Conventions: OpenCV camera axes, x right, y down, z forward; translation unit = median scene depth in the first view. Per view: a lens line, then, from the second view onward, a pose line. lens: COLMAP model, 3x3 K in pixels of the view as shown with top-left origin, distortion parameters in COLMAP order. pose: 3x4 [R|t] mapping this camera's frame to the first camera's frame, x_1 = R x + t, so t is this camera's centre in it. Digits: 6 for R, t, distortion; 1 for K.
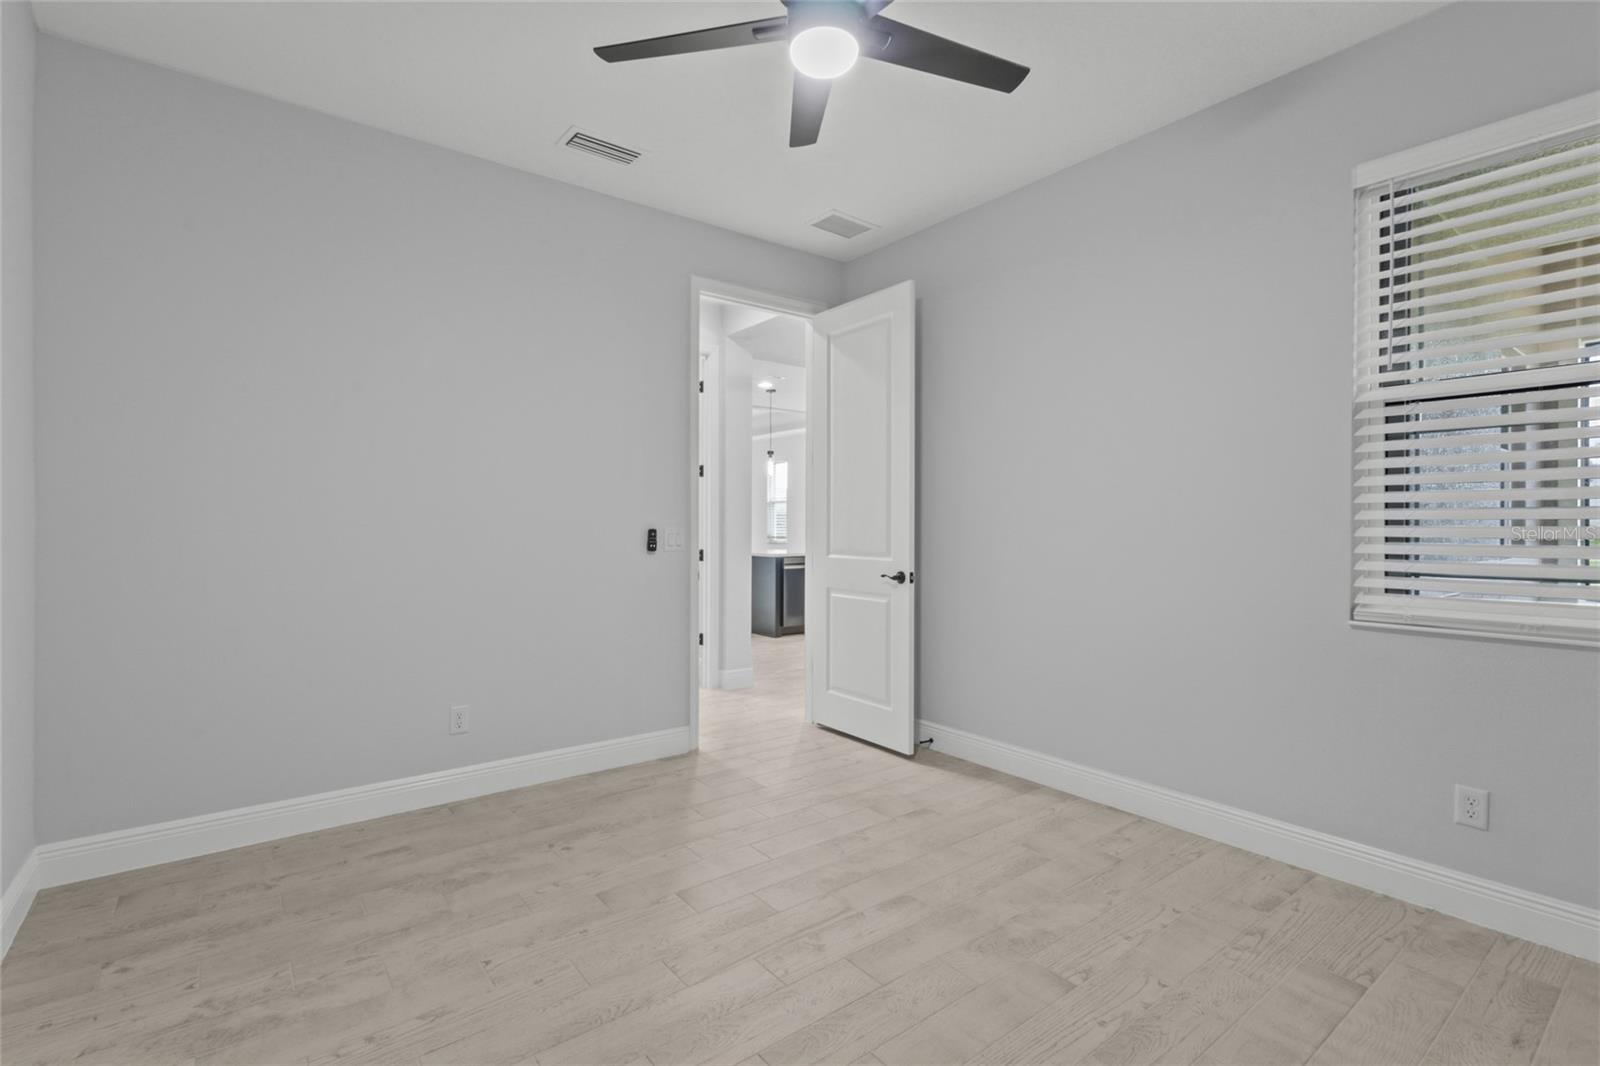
lens RADIAL K [[738.9, 0, 798.4], [0, 738.9, 528.4], [0, 0, 1]] dist [0.015328, 0.000449]
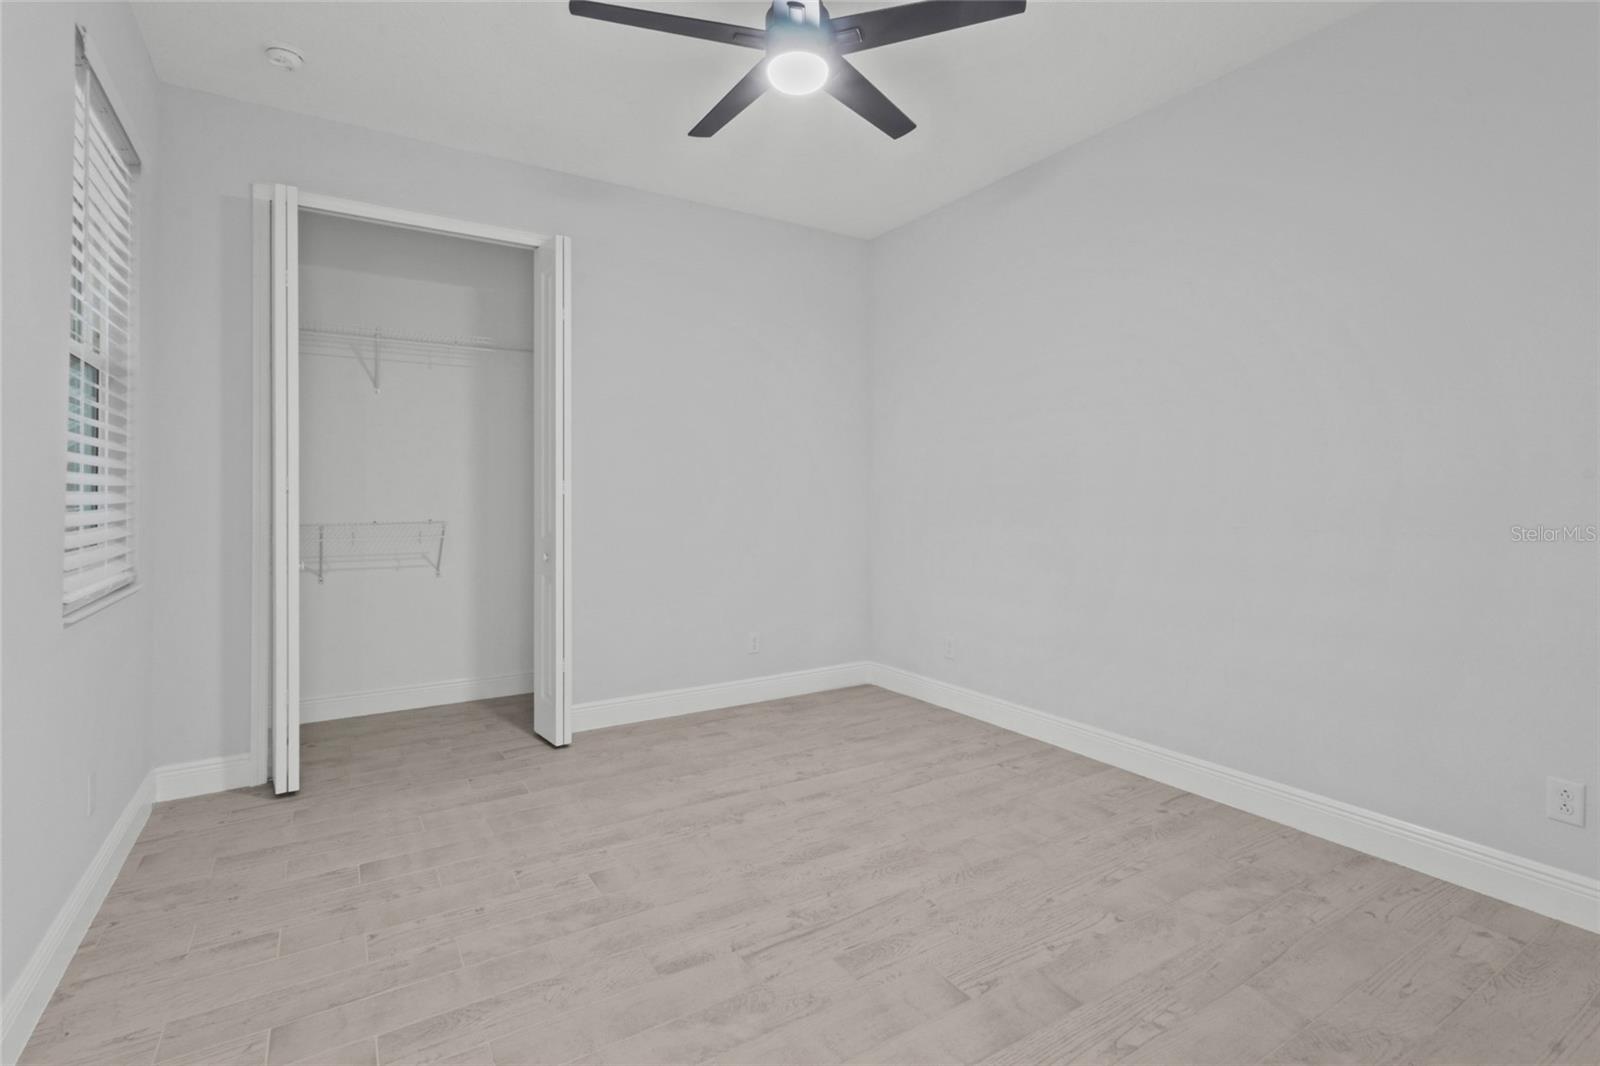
lens RADIAL K [[738.9, 0, 802.1], [0, 738.9, 525.9], [0, 0, 1]] dist [0.015328, 0.000449]
pose [[-0.995075, -0.007616, 0.098831, -0.077090], [-0.003120, 0.998956, 0.045566, -0.004046], [-0.099075, 0.045033, -0.994060, 1.941211]]
